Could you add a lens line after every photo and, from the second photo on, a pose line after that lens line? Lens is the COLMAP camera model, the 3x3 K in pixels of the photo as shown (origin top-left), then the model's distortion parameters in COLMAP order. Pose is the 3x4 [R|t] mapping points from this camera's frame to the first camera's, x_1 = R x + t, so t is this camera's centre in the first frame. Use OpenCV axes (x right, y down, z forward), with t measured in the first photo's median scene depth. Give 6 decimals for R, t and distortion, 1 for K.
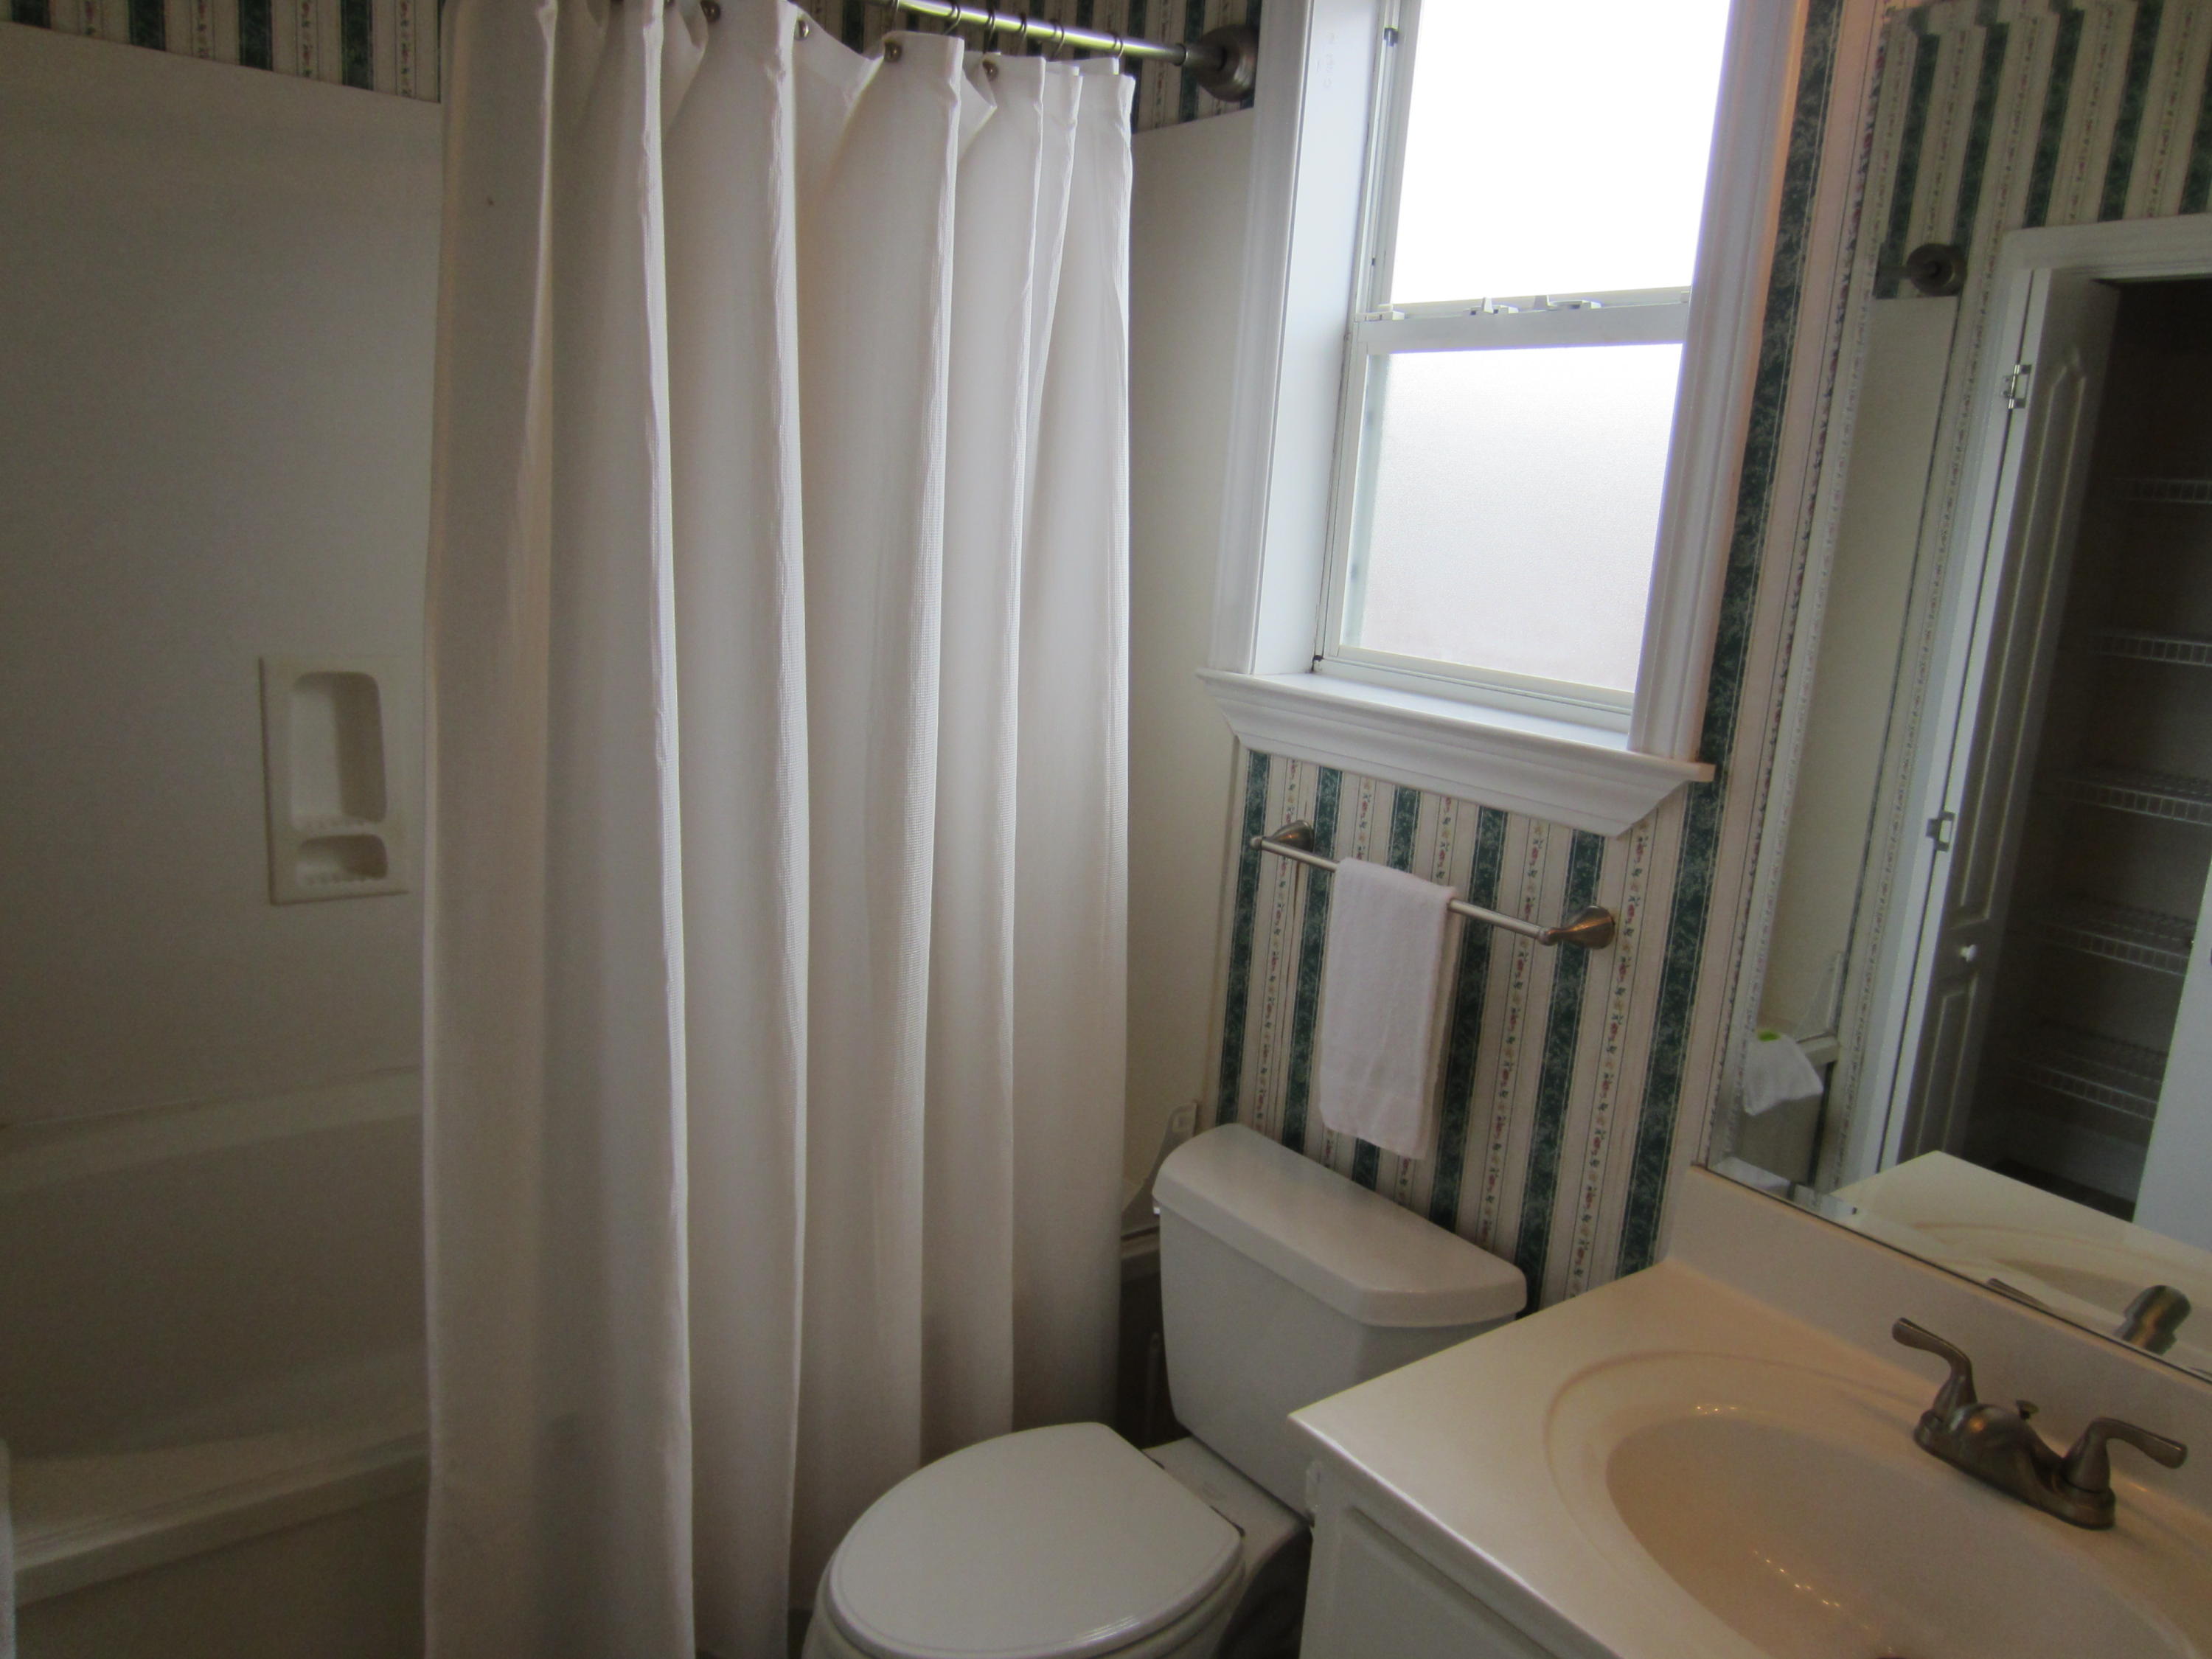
lens RADIAL K [[1572.7, 0, 1118.8], [0, 1572.7, 828.0], [0, 0, 1]] dist [-0.020226, 0.000349]
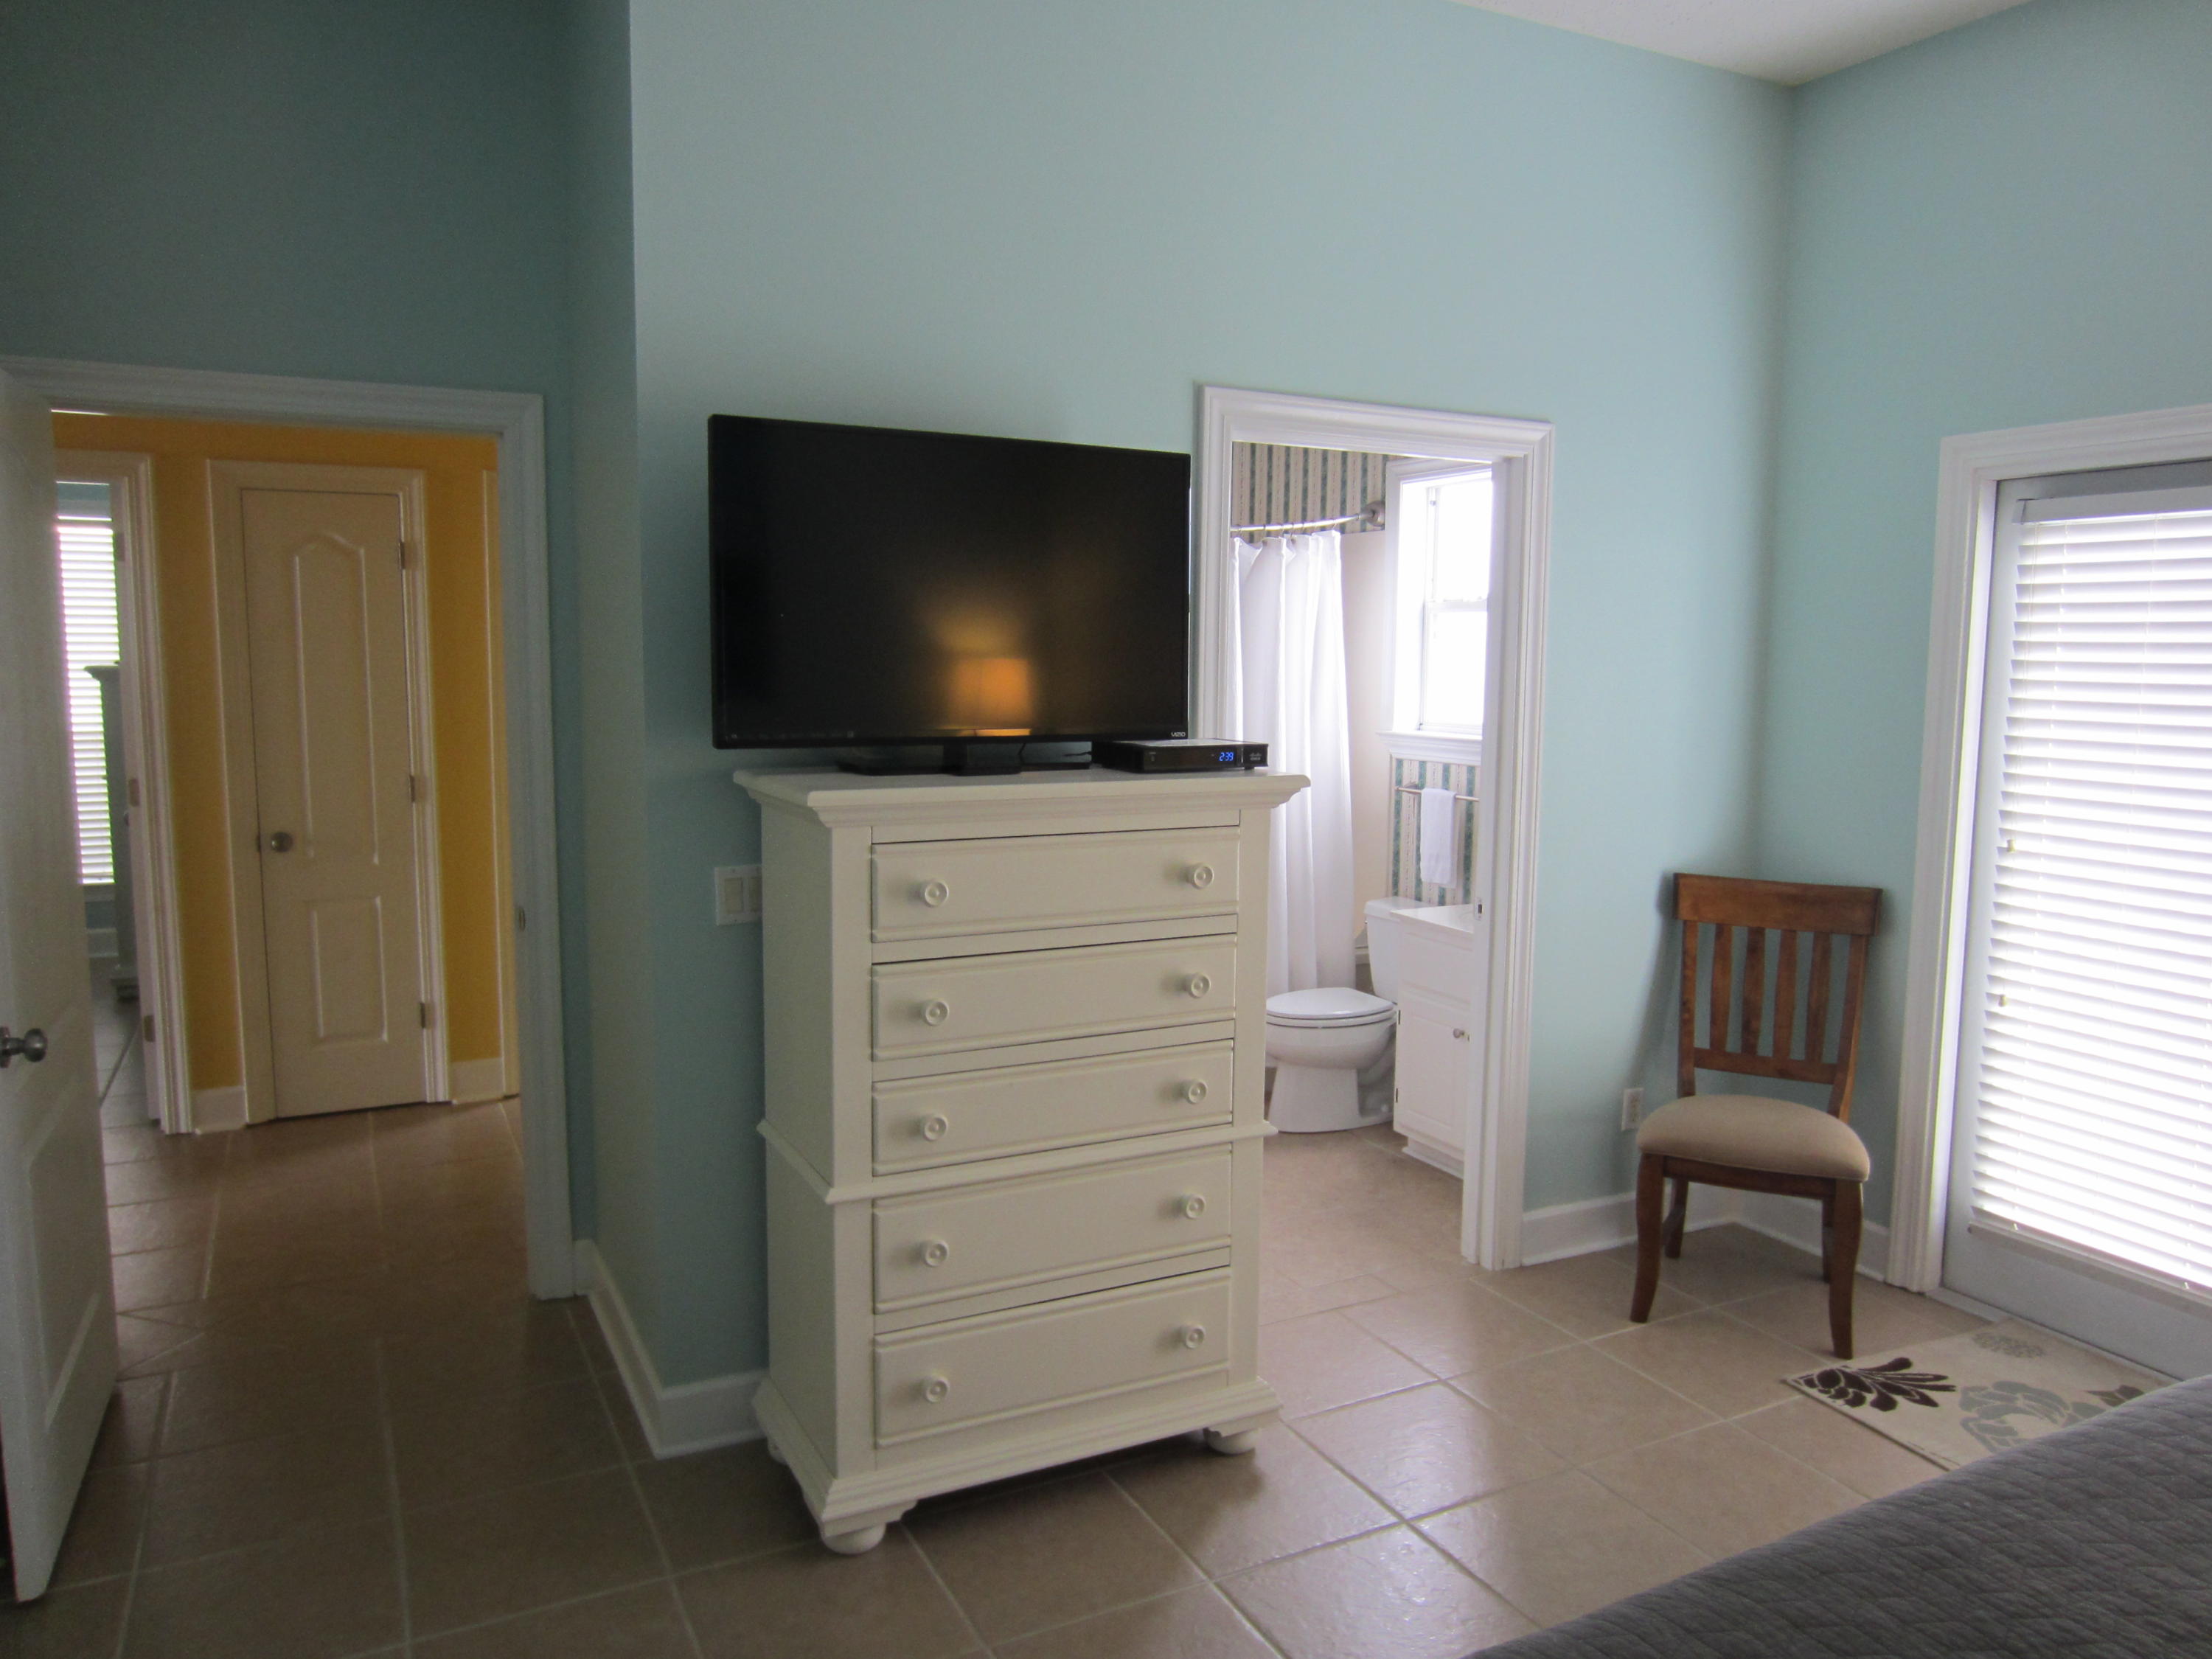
lens RADIAL K [[1572.7, 0, 1118.8], [0, 1572.7, 828.0], [0, 0, 1]] dist [-0.020226, 0.000349]
pose [[0.983137, -0.046194, -0.176938, 0.092389], [0.027445, 0.993882, -0.106980, 0.366341], [0.180797, 0.100320, 0.978391, -1.829636]]
